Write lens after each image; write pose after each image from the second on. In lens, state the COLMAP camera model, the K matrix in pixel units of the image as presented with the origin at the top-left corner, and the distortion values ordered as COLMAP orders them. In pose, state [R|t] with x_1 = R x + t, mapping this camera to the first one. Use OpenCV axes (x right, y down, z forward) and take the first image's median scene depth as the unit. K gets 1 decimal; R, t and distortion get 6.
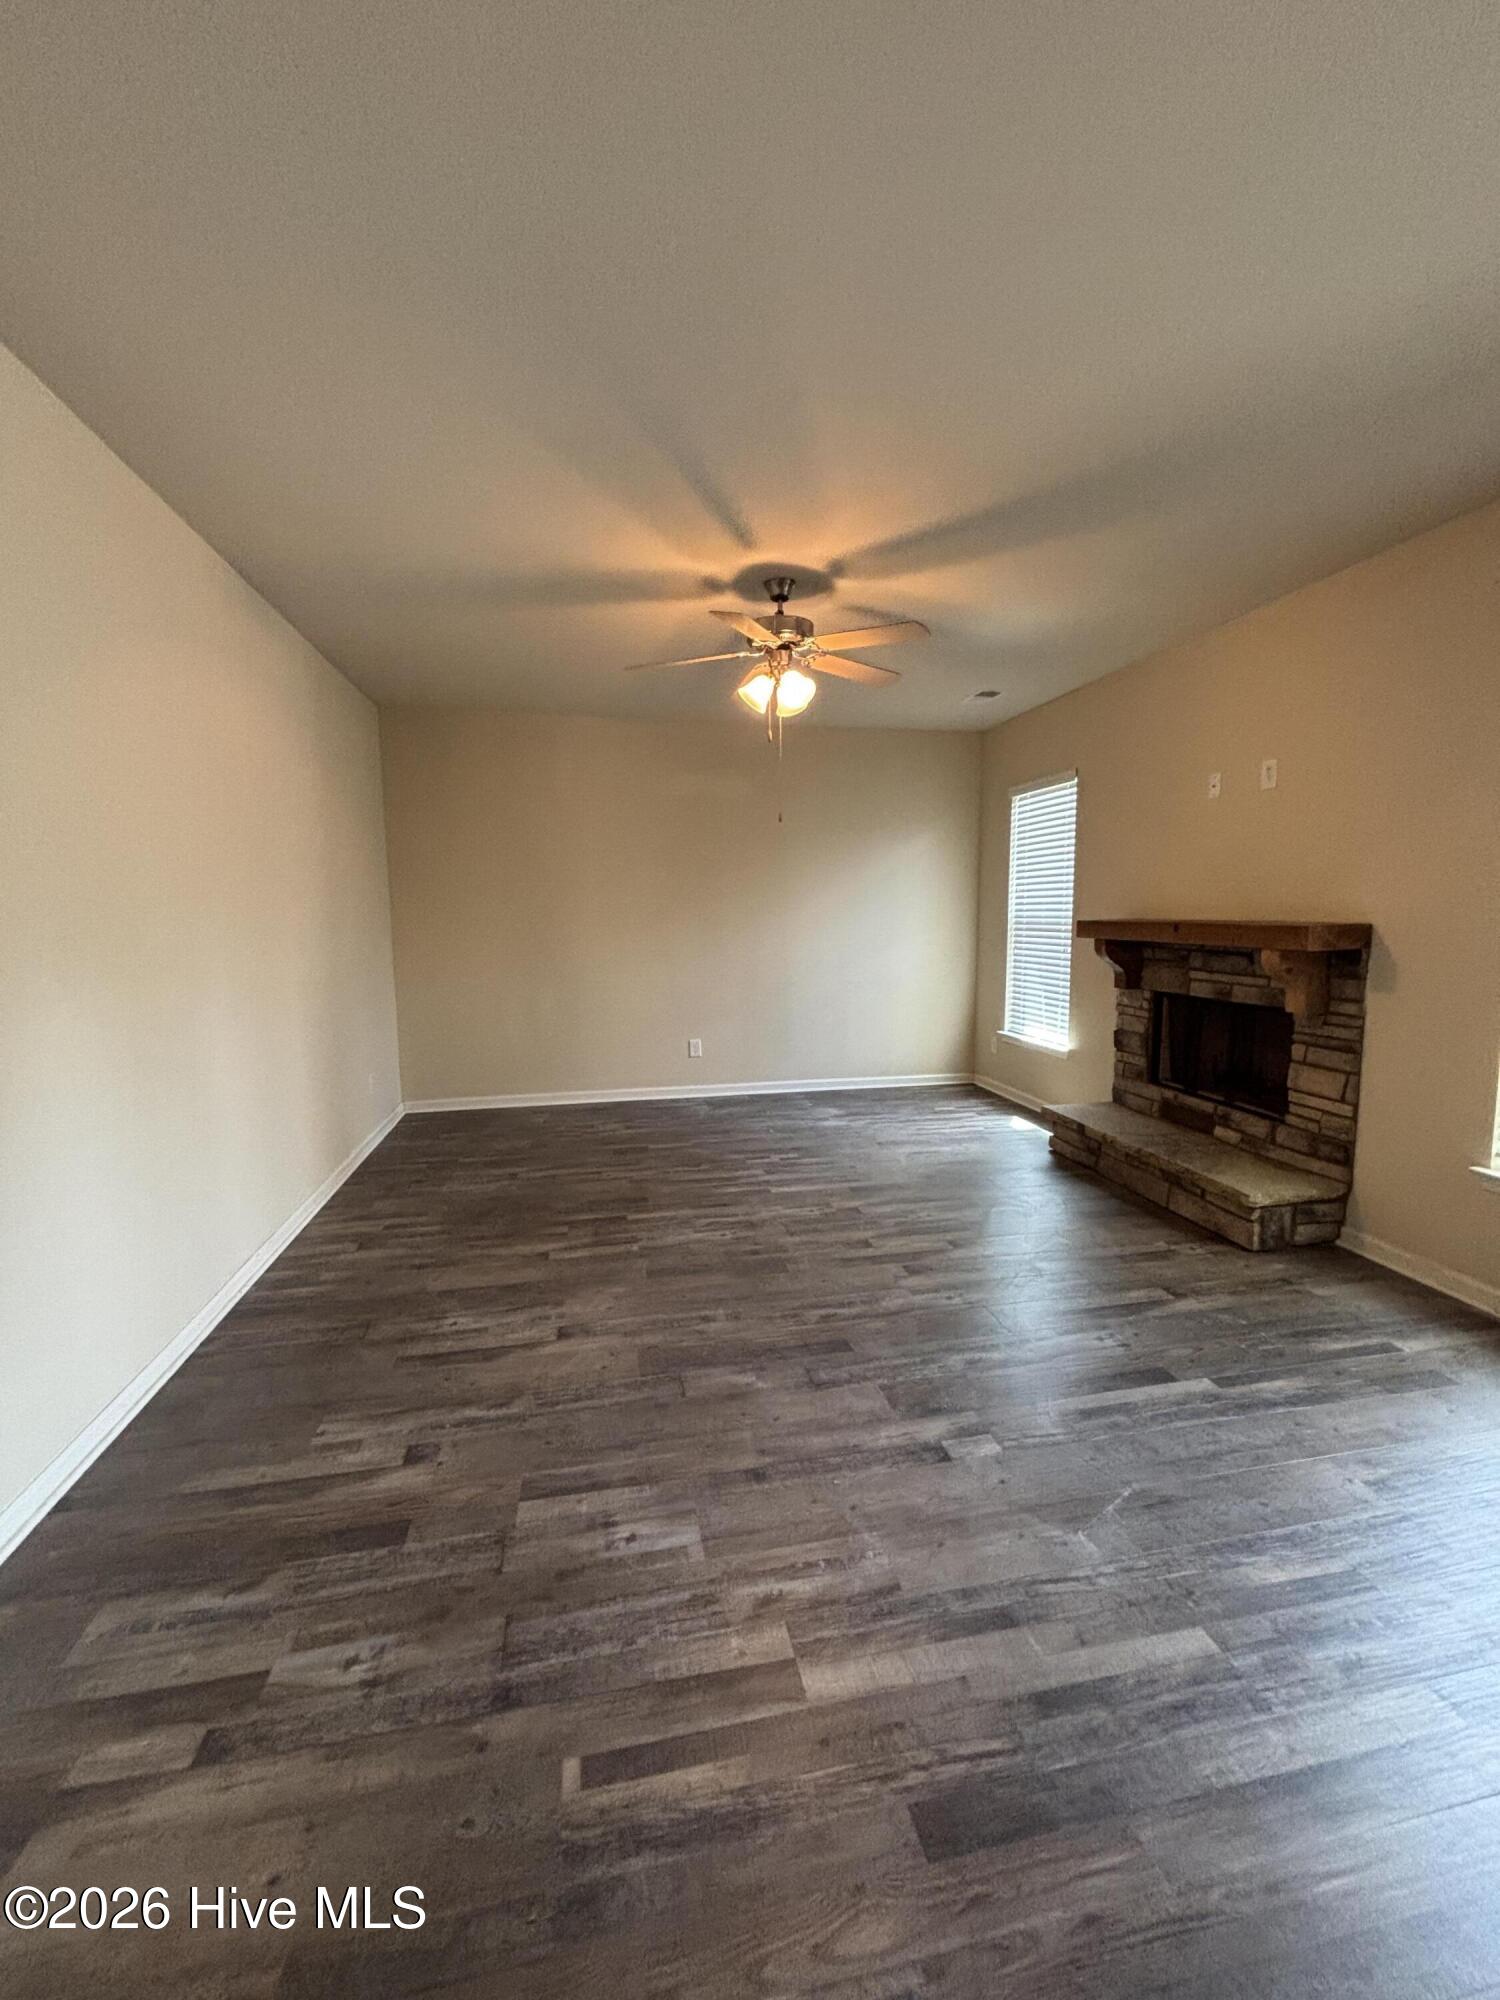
lens RADIAL K [[814.0, 0, 749.1], [0, 814.0, 1004.3], [0, 0, 1]] dist [0.002073, 0.000940]
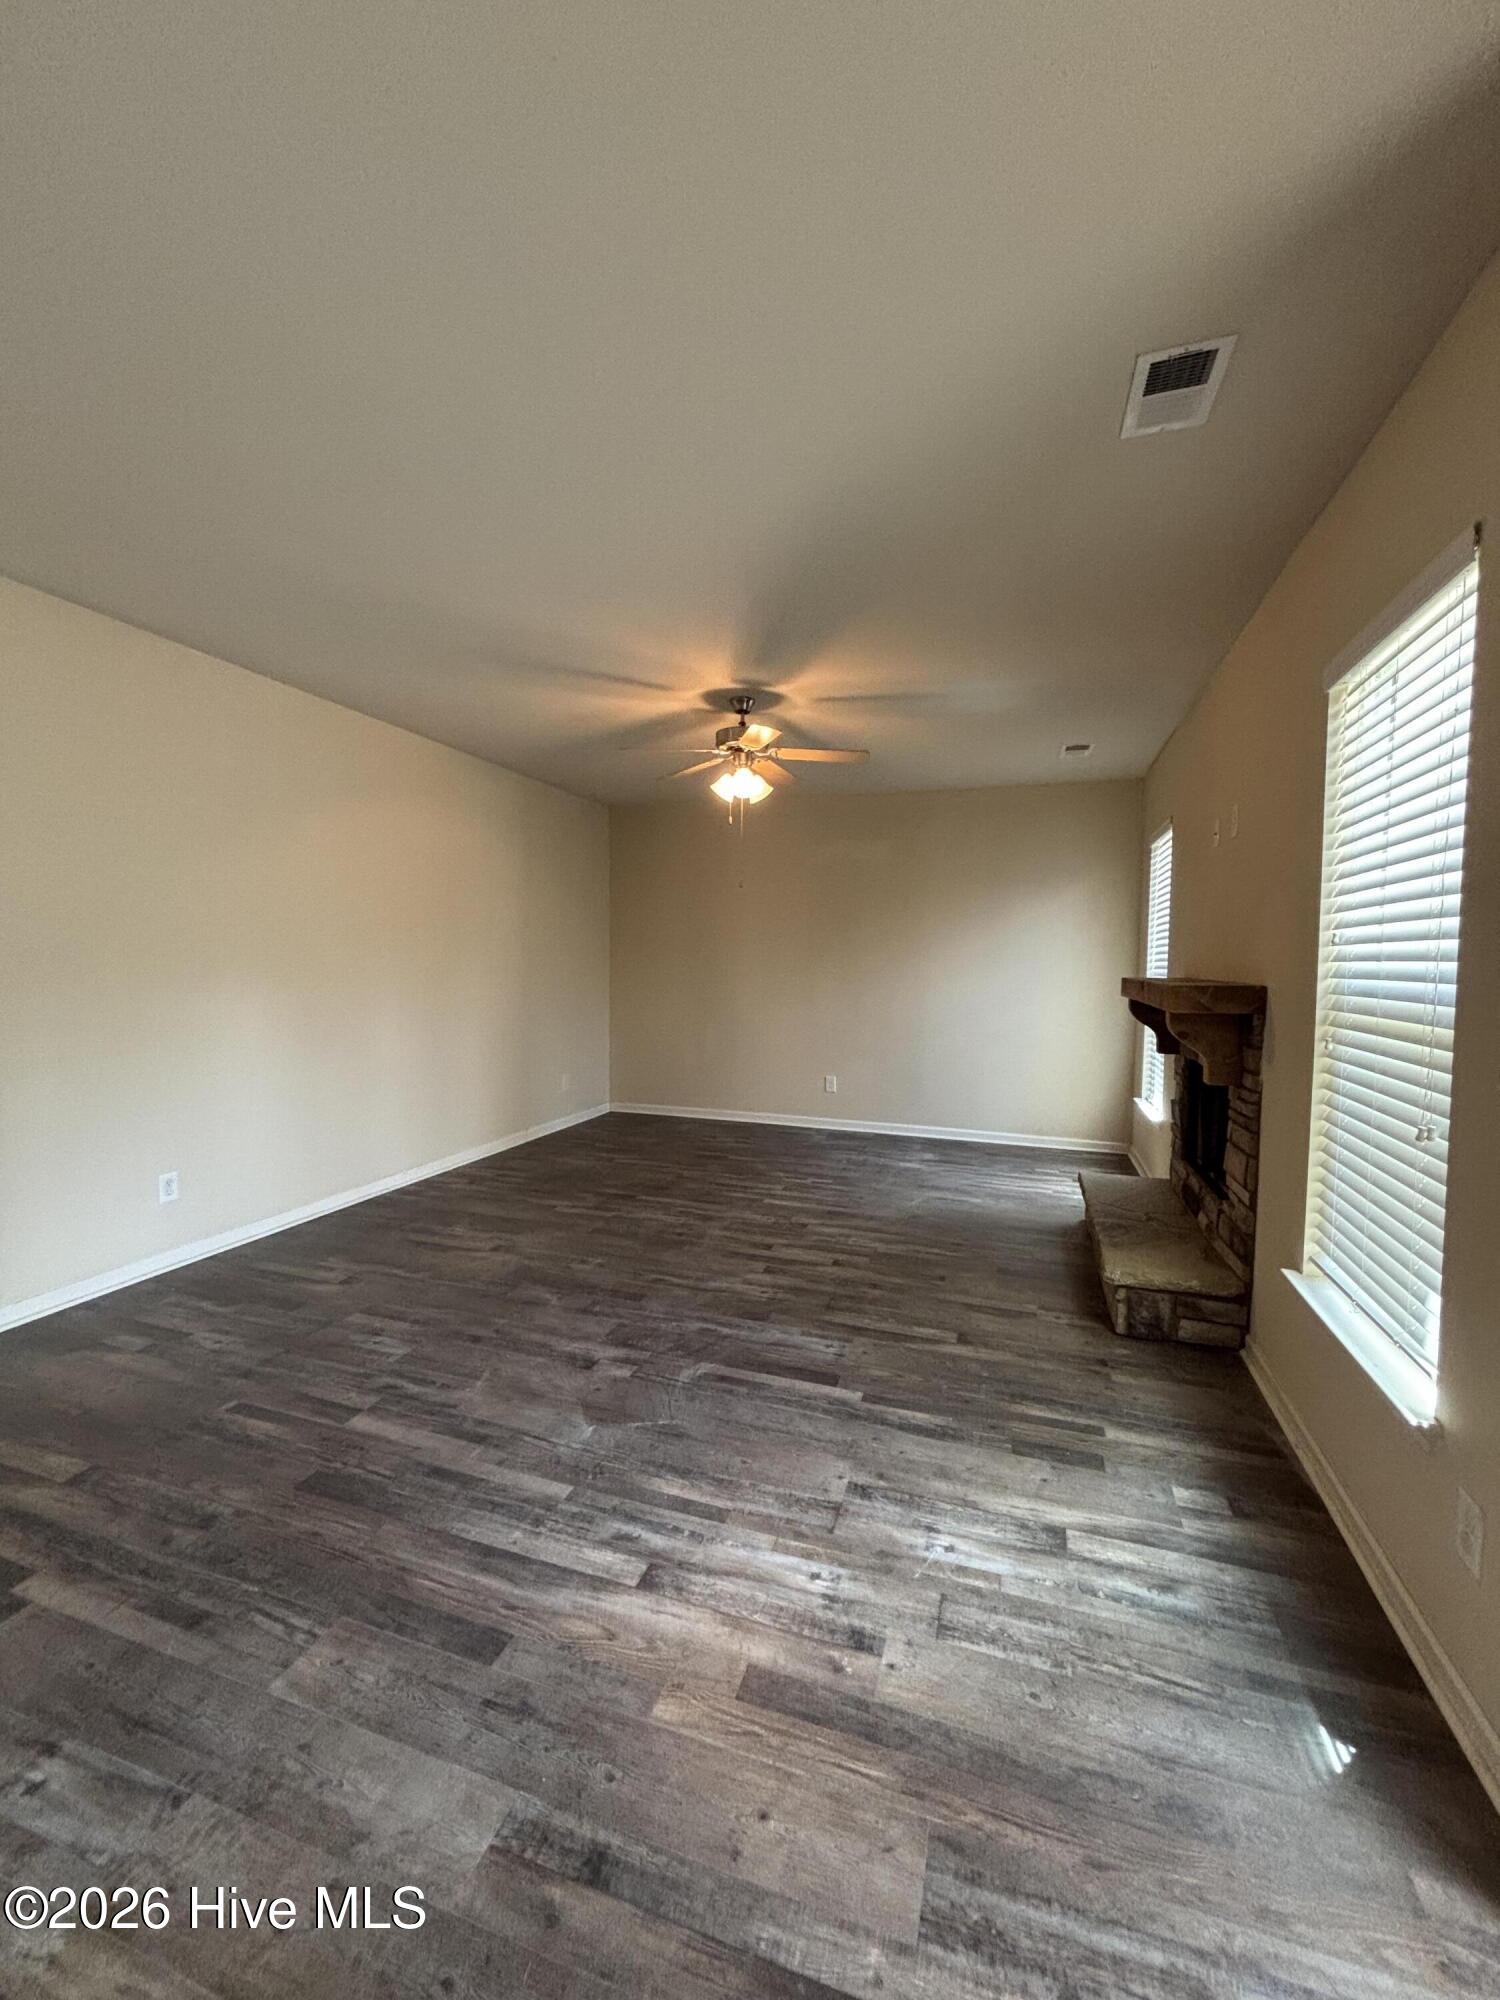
lens RADIAL K [[814.0, 0, 744.5], [0, 814.0, 1000.2], [0, 0, 1]] dist [0.002073, 0.000940]
pose [[0.860968, 0.043000, -0.506838, 0.723746], [-0.076860, 0.995977, -0.046064, 0.000158], [0.502818, 0.078615, 0.860810, -0.042608]]
